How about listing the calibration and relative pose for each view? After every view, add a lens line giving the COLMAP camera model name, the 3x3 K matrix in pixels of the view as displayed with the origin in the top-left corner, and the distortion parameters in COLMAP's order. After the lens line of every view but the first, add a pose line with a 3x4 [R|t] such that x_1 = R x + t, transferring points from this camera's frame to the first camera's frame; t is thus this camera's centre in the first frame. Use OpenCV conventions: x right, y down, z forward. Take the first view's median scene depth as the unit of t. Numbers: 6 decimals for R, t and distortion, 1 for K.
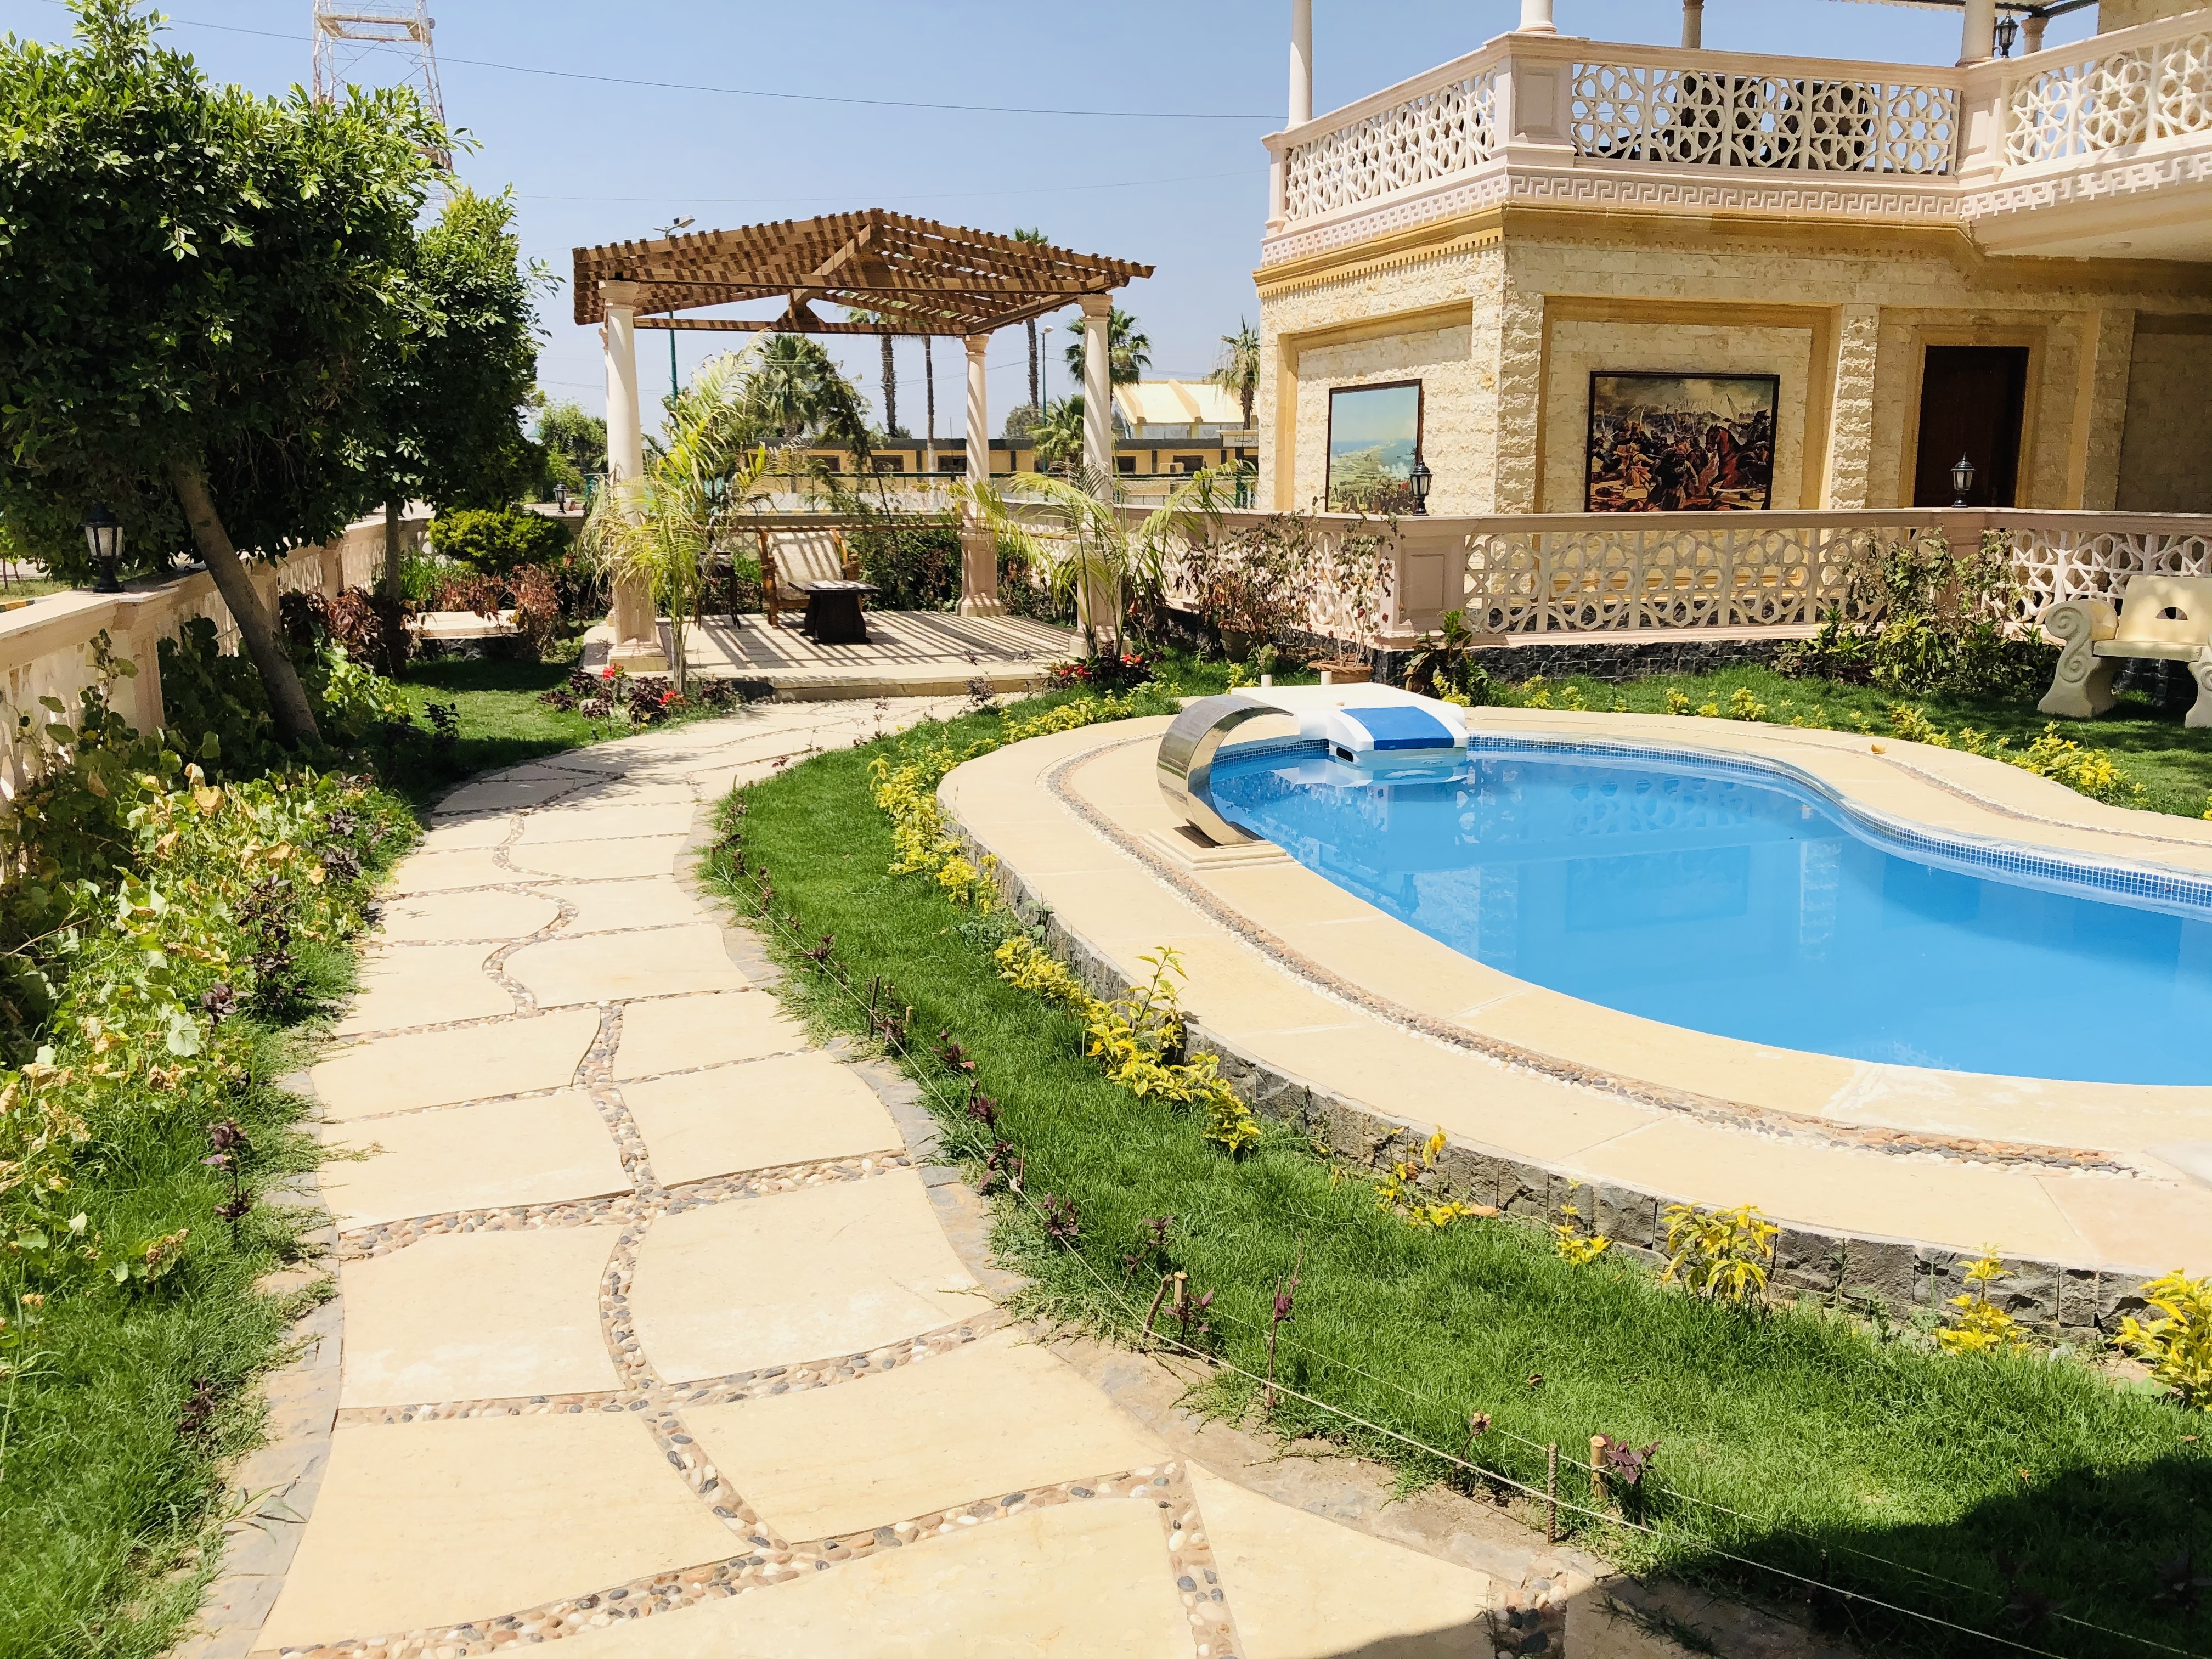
lens RADIAL K [[1800.5, 0, 1106.9], [0, 1800.5, 822.5], [0, 0, 1]] dist [-0.010799, 0.006949]
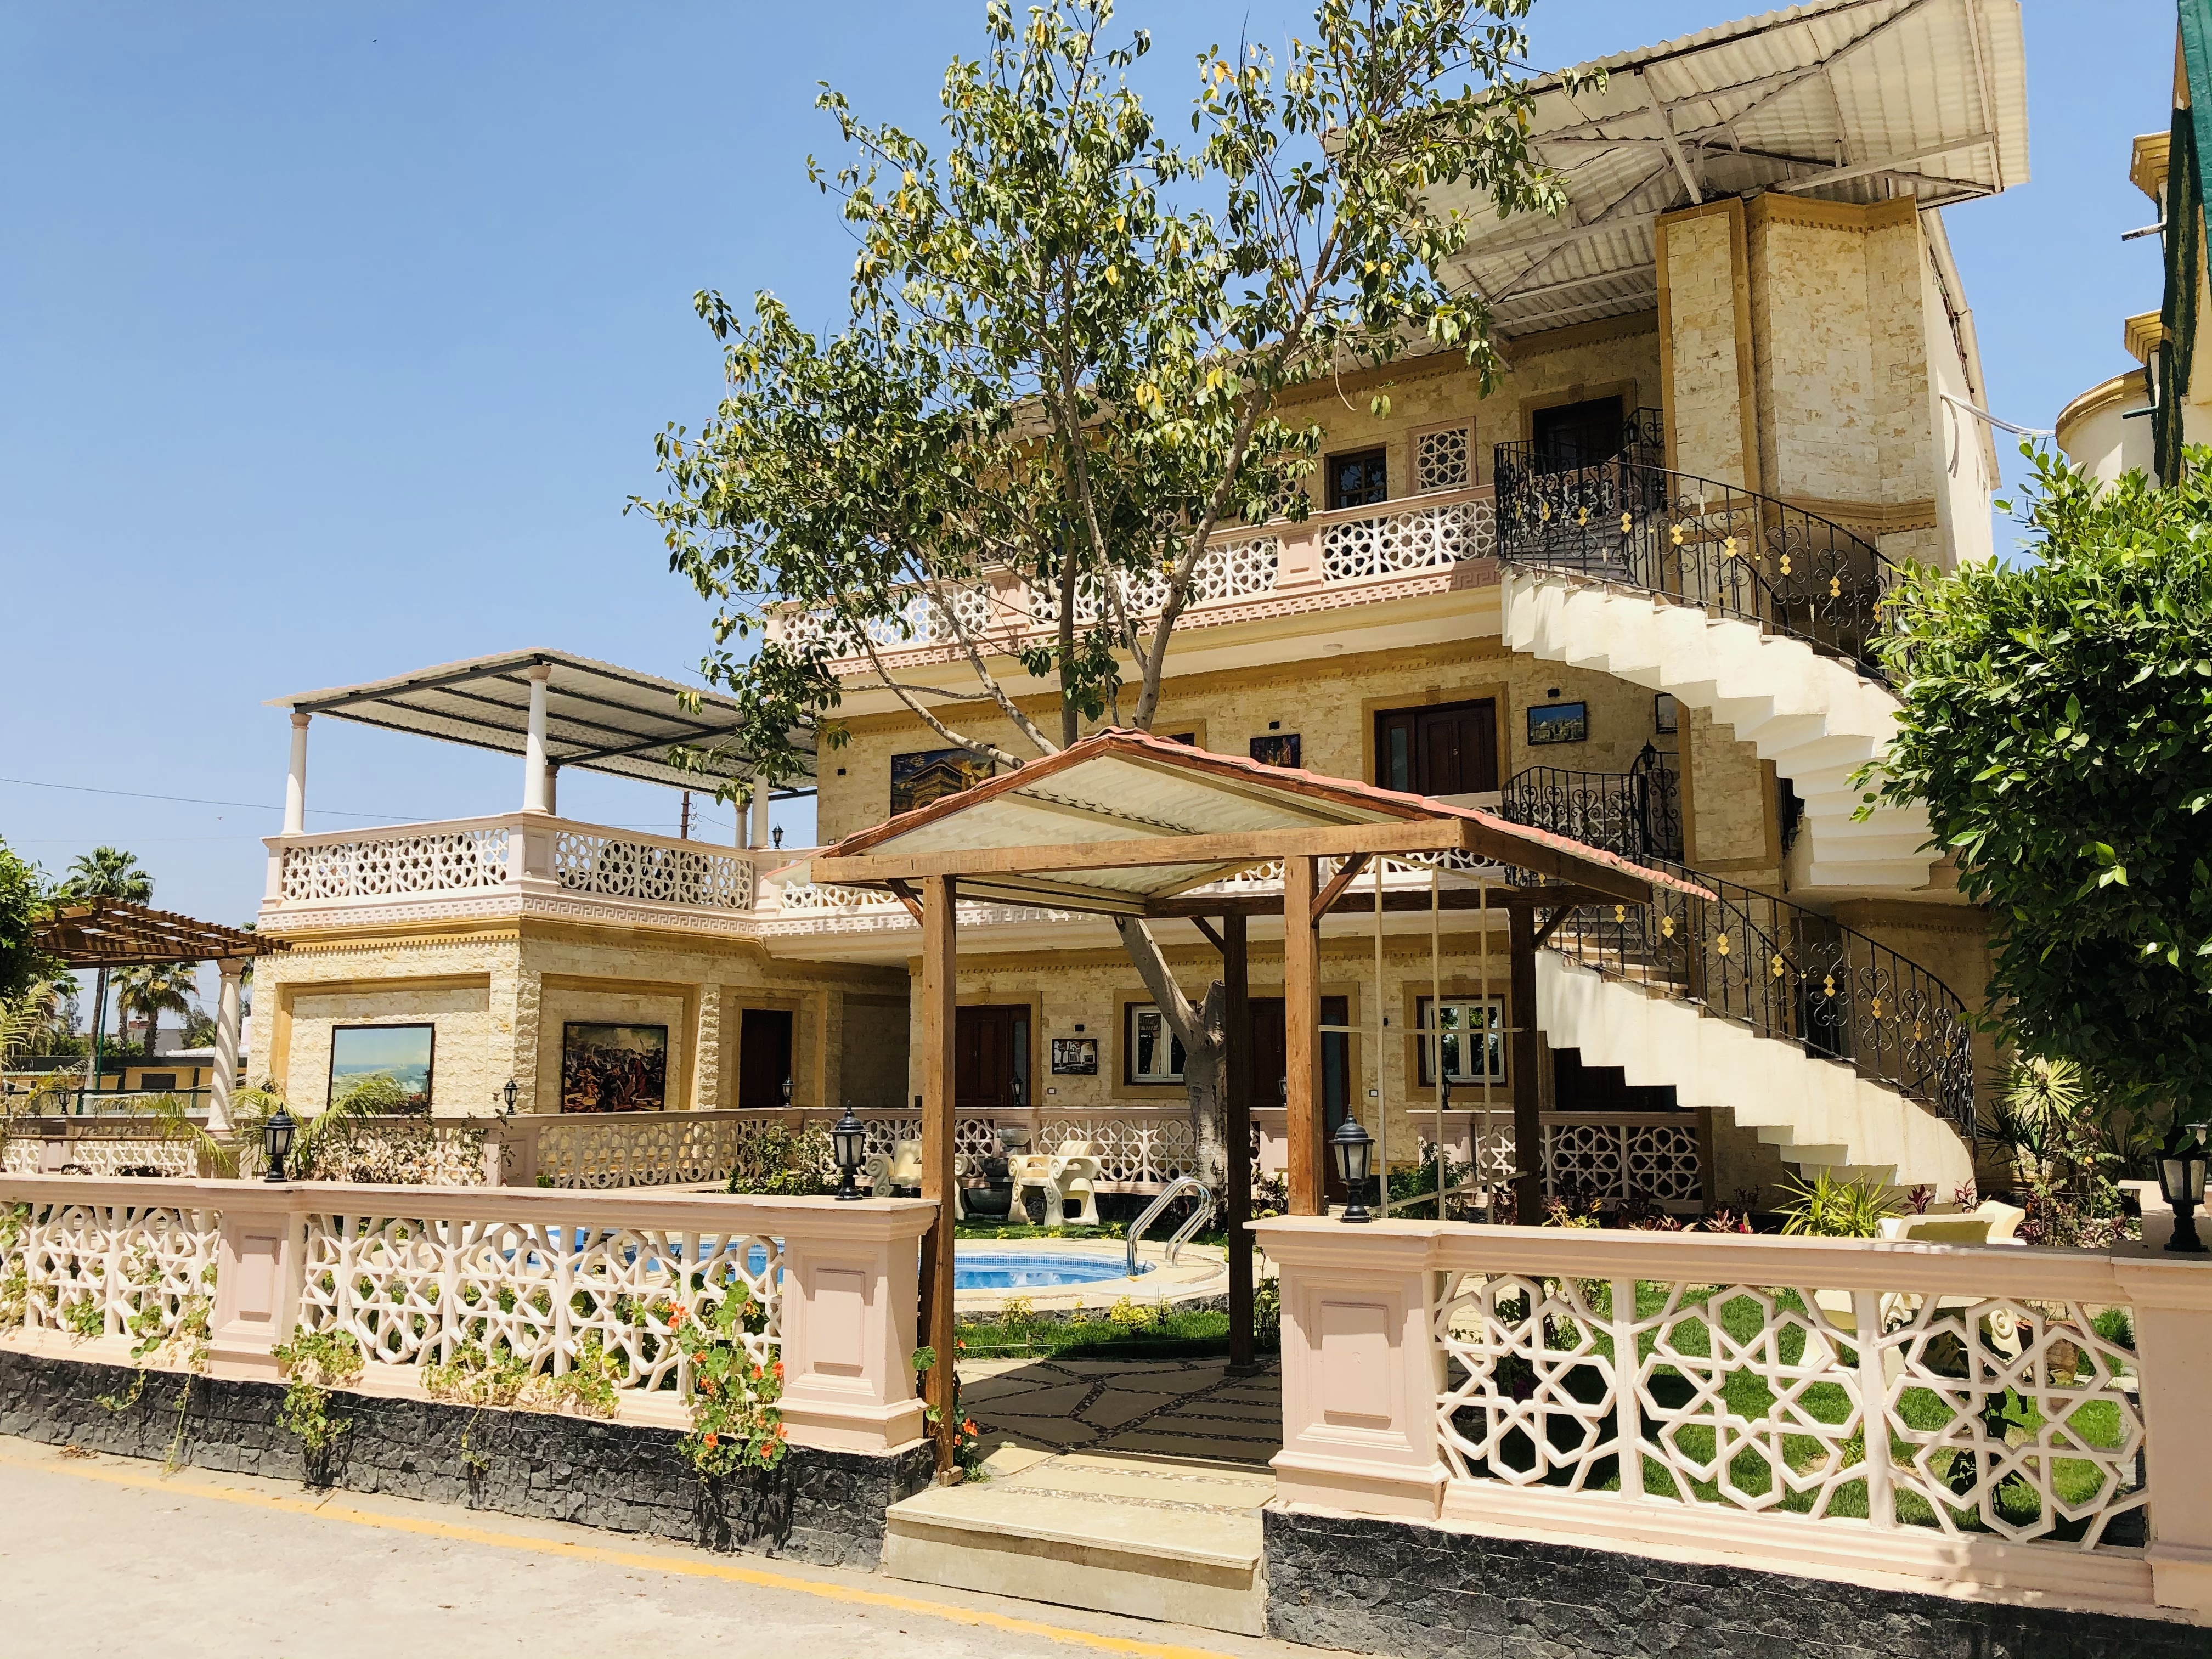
lens RADIAL K [[1800.5, 0, 1114.9], [0, 1800.5, 827.4], [0, 0, 1]] dist [-0.010799, 0.006949]
pose [[0.720595, 0.096645, 0.686588, -0.451213], [0.136840, 0.950938, -0.277474, 0.077955], [-0.679719, 0.293899, 0.672016, -0.383049]]
